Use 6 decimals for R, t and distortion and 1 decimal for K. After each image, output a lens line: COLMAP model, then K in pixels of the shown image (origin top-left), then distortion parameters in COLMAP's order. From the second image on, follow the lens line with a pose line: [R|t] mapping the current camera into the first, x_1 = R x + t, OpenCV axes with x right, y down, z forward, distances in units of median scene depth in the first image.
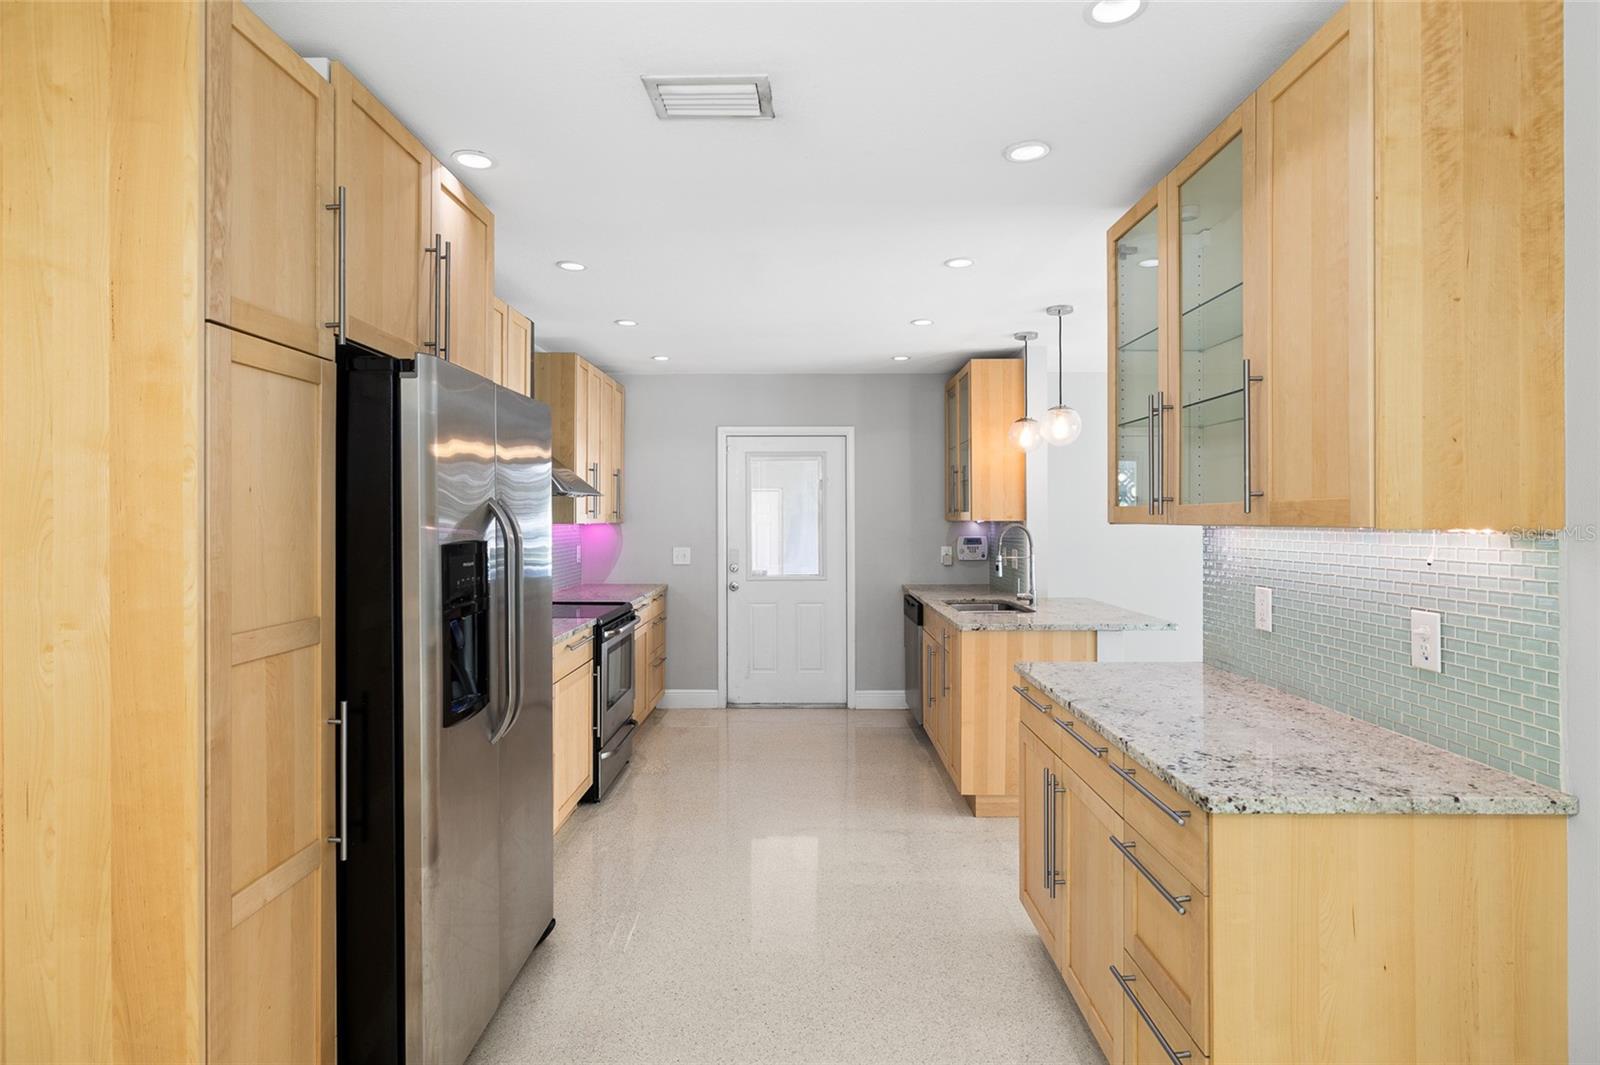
lens RADIAL K [[836.8, 0, 801.4], [0, 836.8, 525.2], [0, 0, 1]] dist [0.000950, 0.000041]
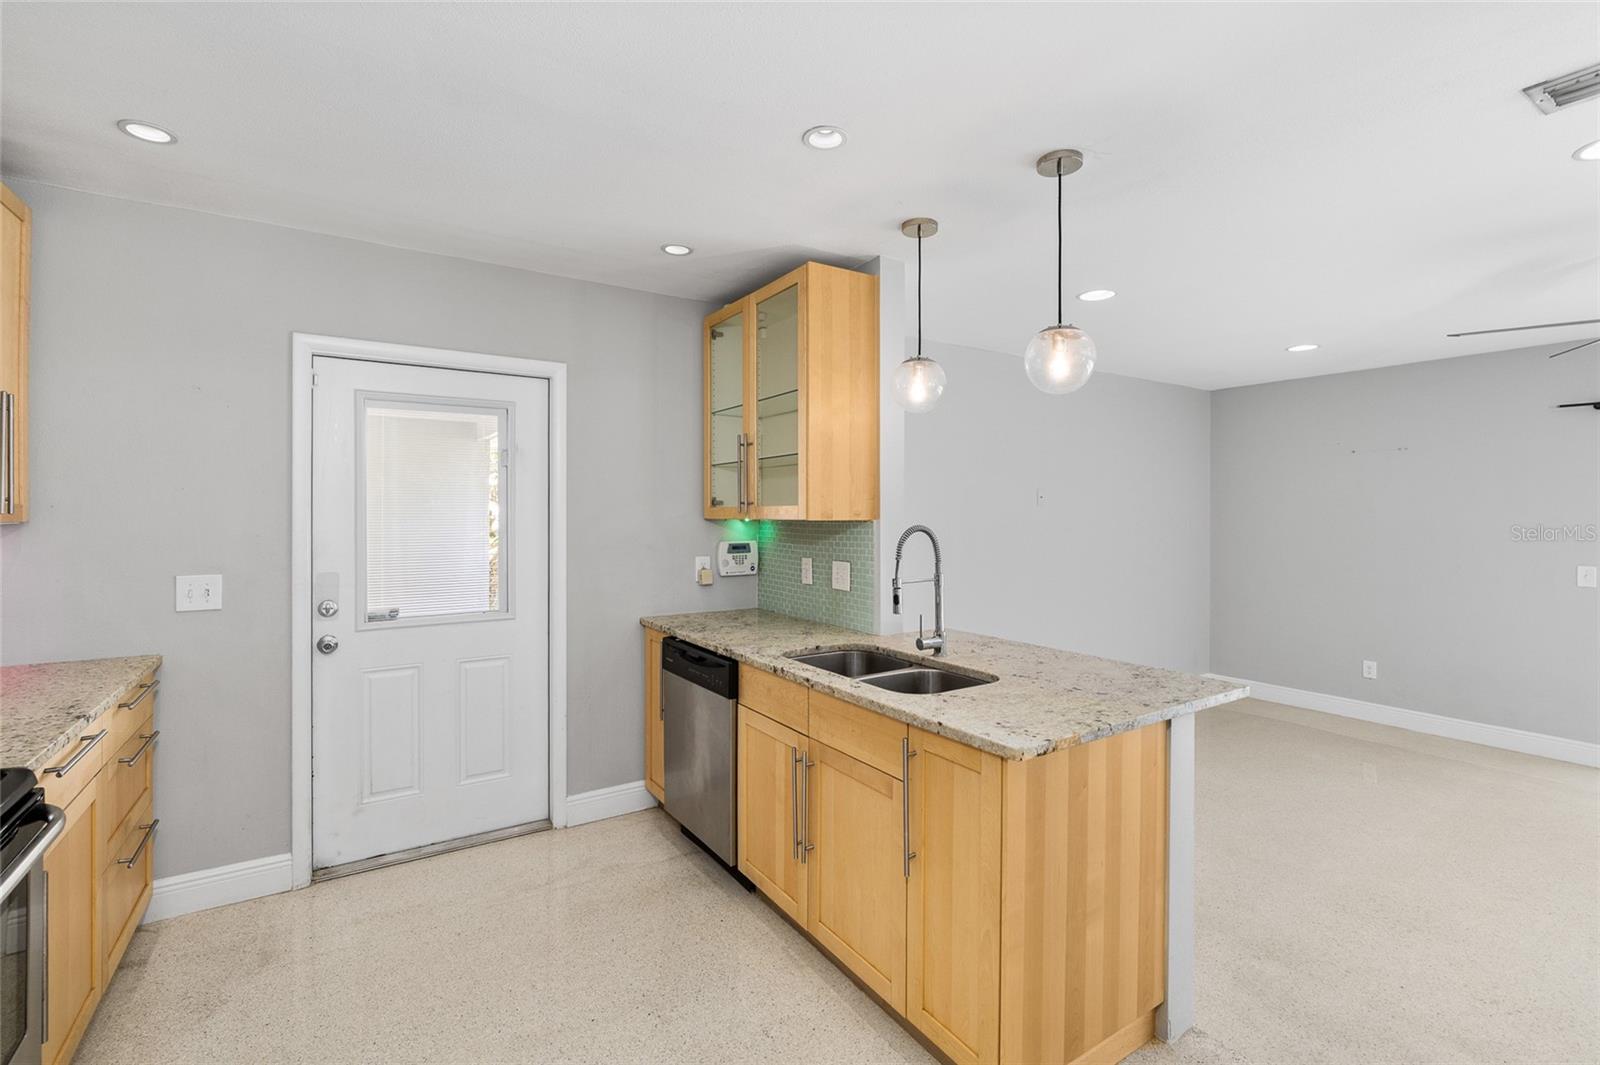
lens RADIAL K [[714.1, 0, 799.7], [0, 714.1, 514.9], [0, 0, 1]] dist [-0.003809, -0.000545]
pose [[0.835492, 0.002031, 0.549499, -0.080680], [0.001095, 0.999985, -0.005361, -0.005198], [-0.549502, 0.005081, 0.835477, 0.473993]]
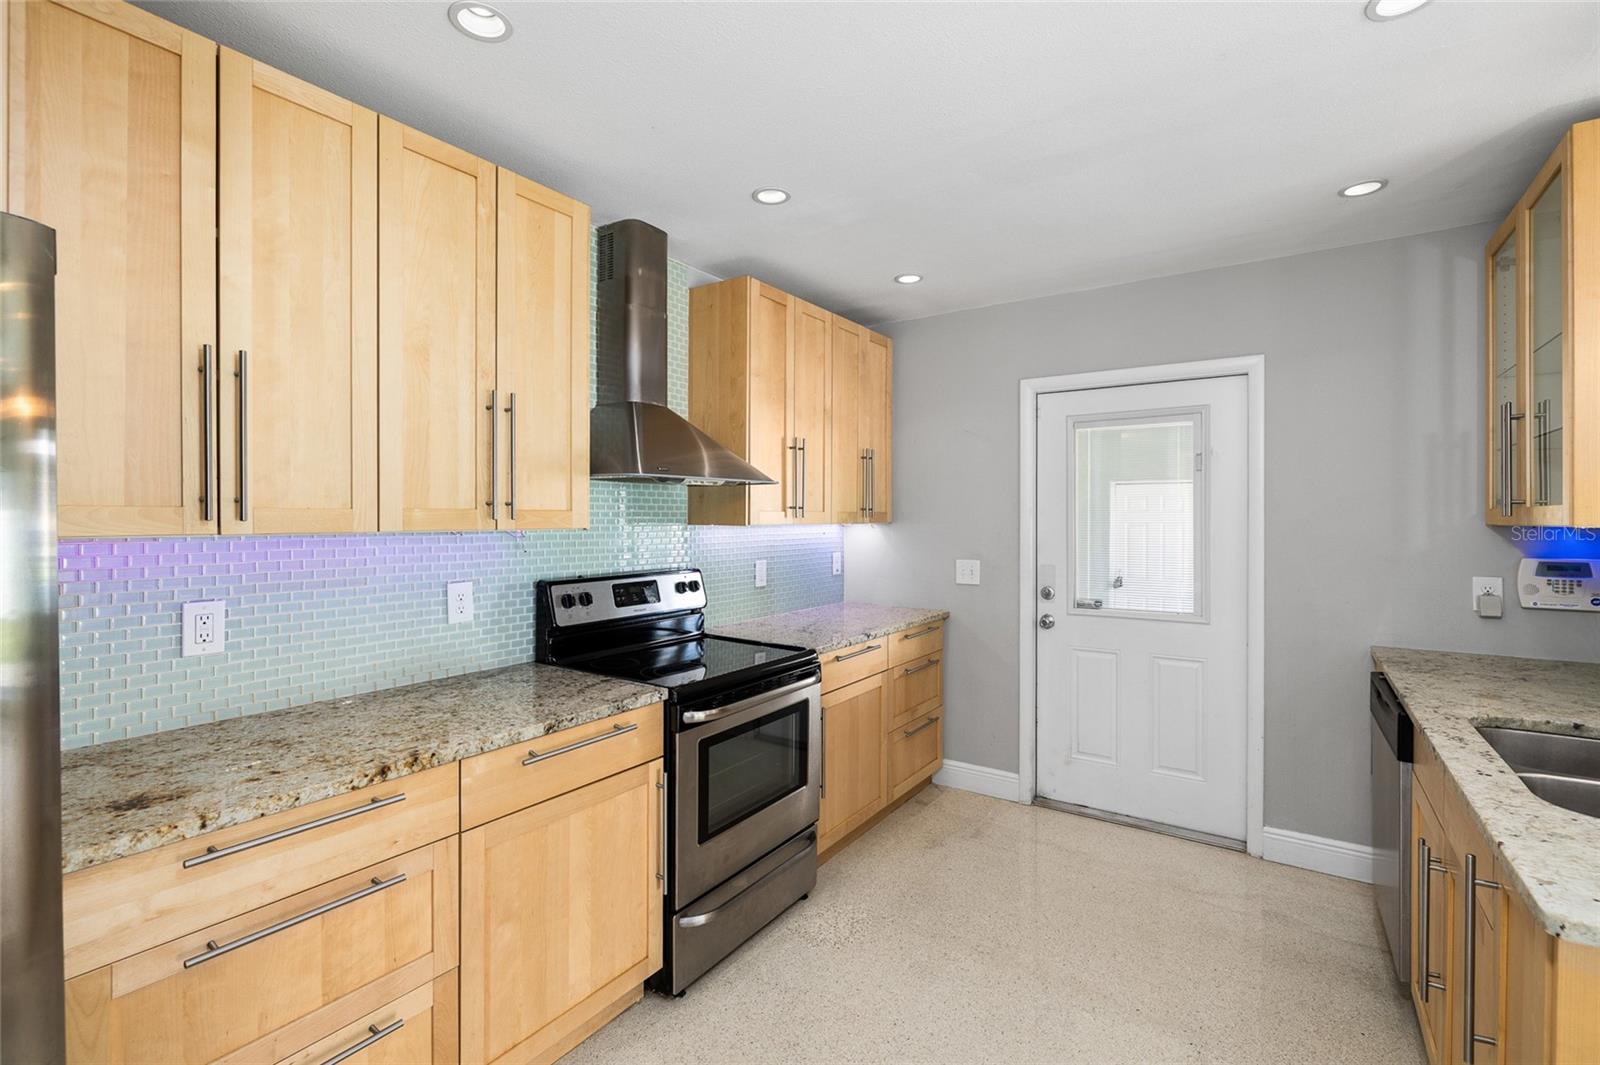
lens RADIAL K [[714.1, 0, 797.2], [0, 714.1, 524.6], [0, 0, 1]] dist [-0.003809, -0.000545]
pose [[0.826540, 0.008822, -0.562809, 0.074217], [-0.007057, 0.999961, 0.005311, -0.004810], [0.562834, -0.000418, 0.826570, 0.432550]]
